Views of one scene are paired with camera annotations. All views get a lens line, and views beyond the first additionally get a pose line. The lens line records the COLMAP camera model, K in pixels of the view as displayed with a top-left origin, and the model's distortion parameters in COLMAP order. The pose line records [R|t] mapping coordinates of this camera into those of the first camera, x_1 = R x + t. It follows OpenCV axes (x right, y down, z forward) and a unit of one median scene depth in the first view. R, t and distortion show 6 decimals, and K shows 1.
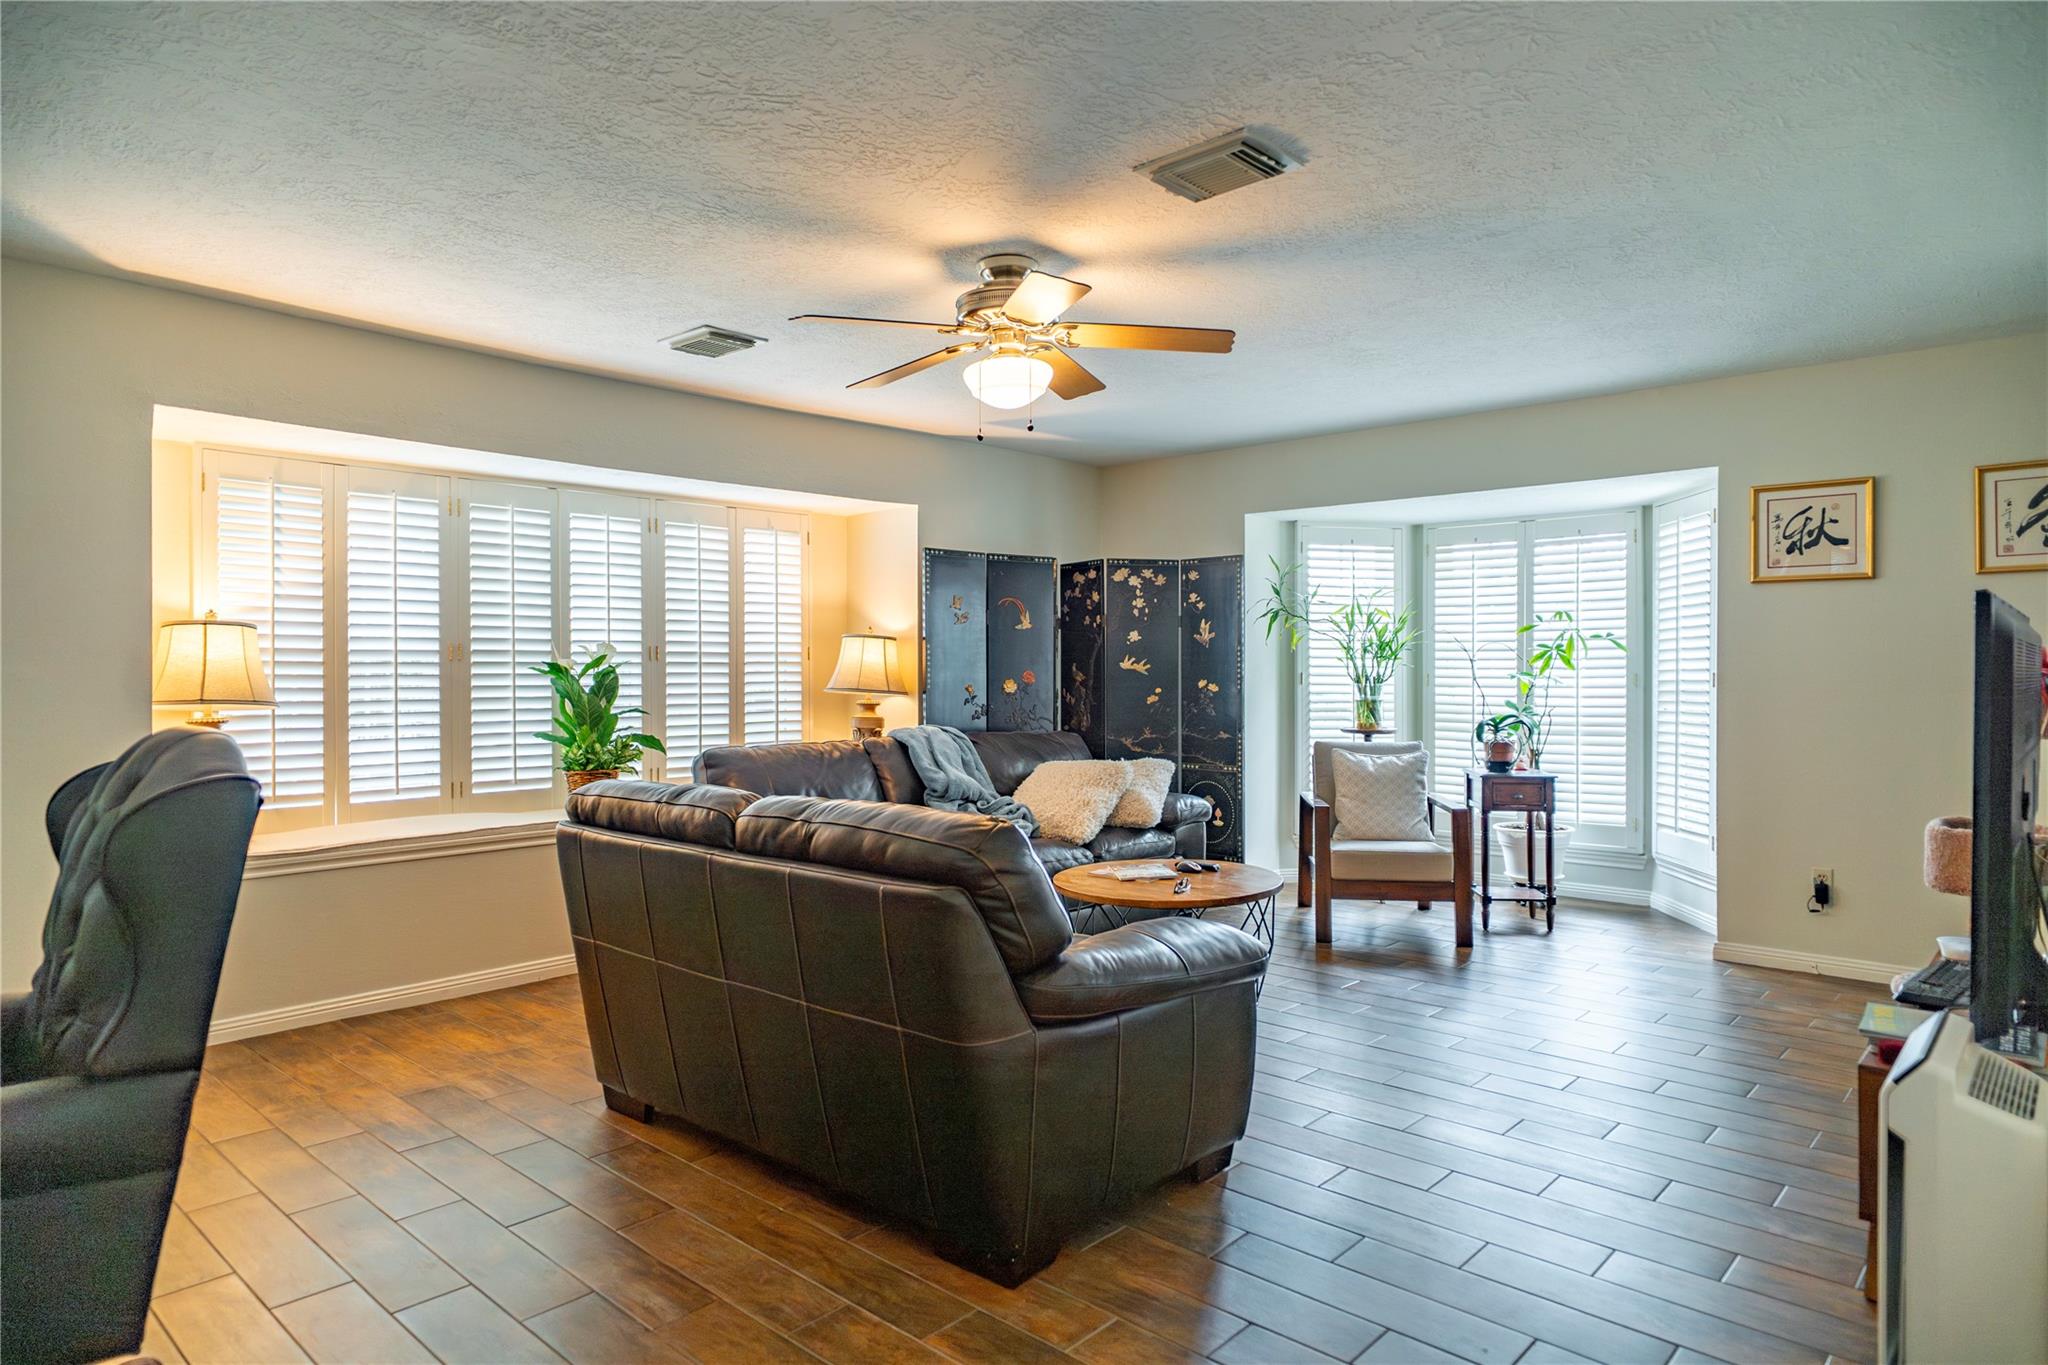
lens RADIAL K [[1226.4, 0, 1038.9], [0, 1226.4, 675.2], [0, 0, 1]] dist [-0.003743, -0.000749]
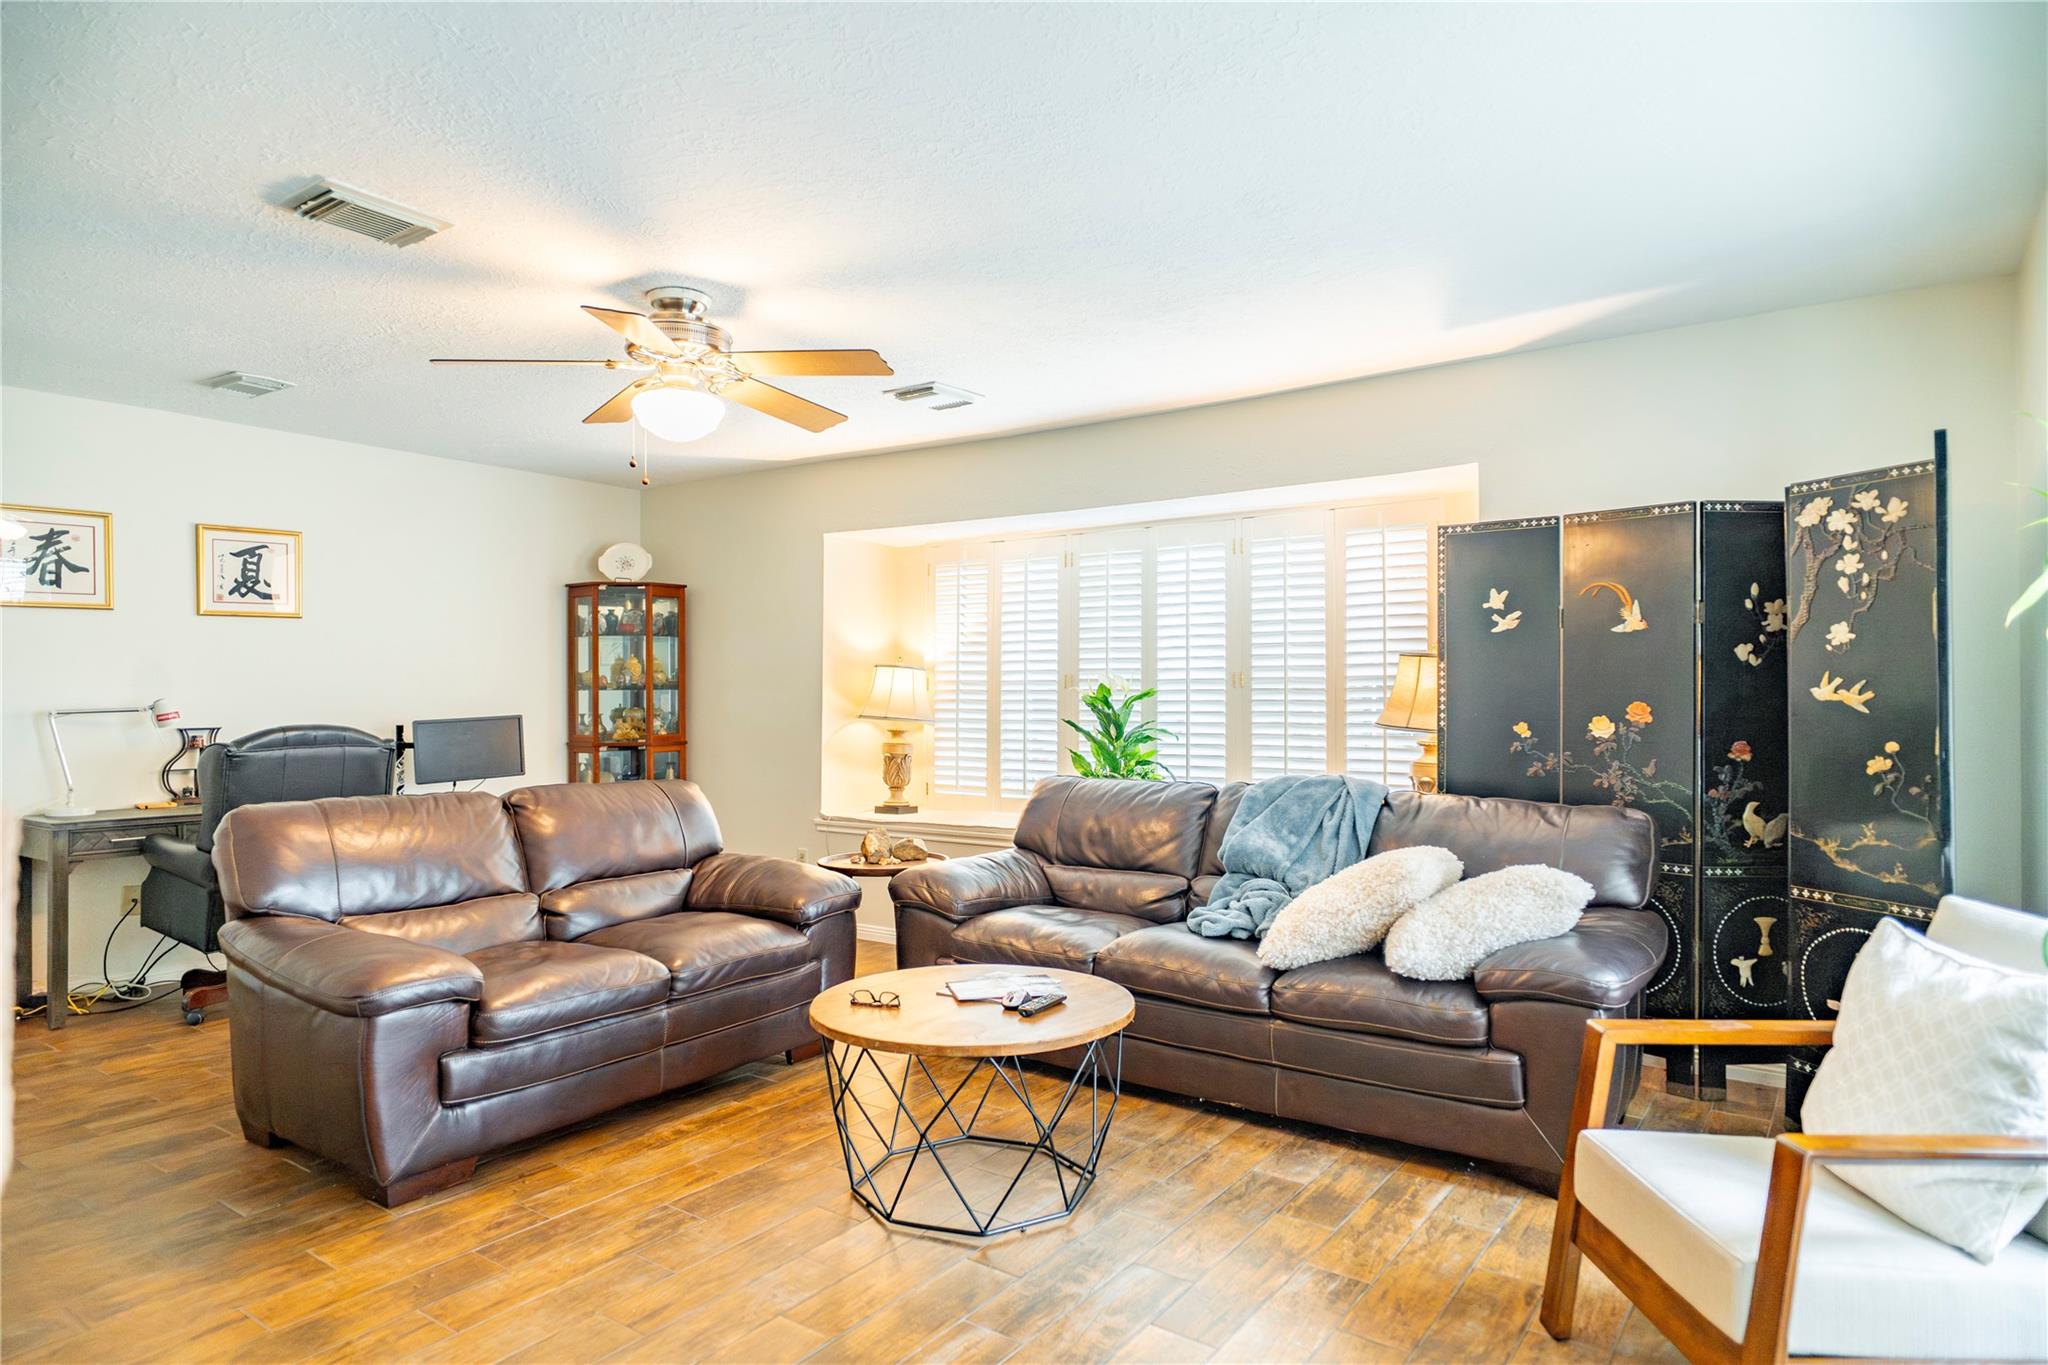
lens RADIAL K [[1226.4, 0, 1036.5], [0, 1226.4, 676.6], [0, 0, 1]] dist [-0.003743, -0.000749]
pose [[0.107329, -0.008115, -0.994190, 0.611516], [-0.001654, 0.999964, -0.008341, -0.011611], [0.994222, 0.002540, 0.107311, 0.728176]]
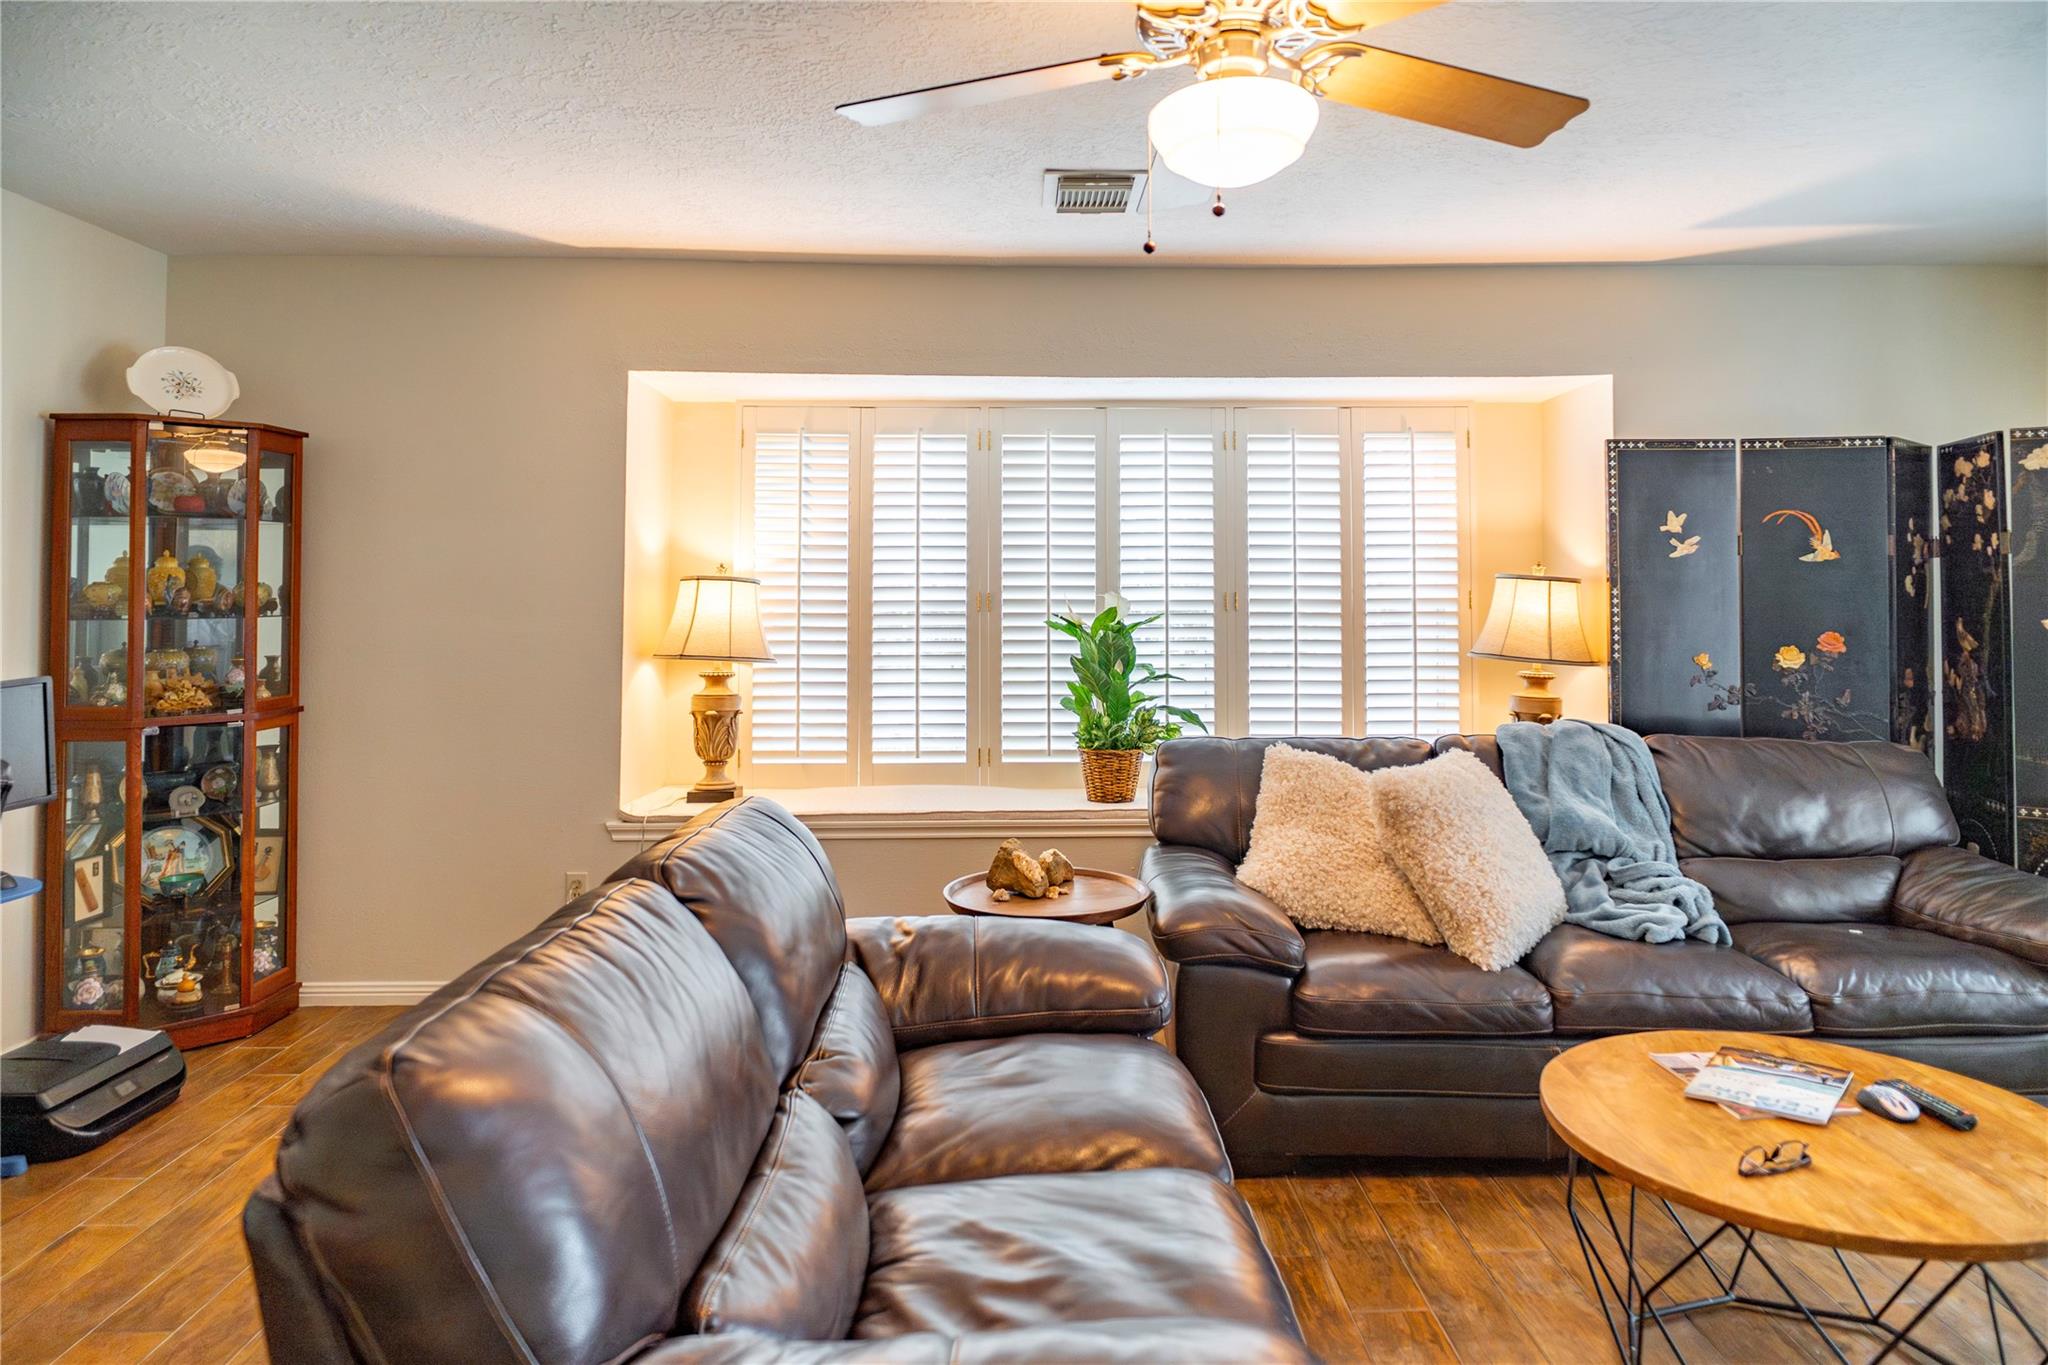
lens RADIAL K [[1226.4, 0, 1054.8], [0, 1226.4, 568.4], [0, 0, 1]] dist [-0.003743, -0.000749]
pose [[0.688676, -0.008837, -0.725015, 0.181160], [-0.005133, 0.999841, -0.017062, -0.024820], [0.725051, 0.015472, 0.688521, 0.363687]]
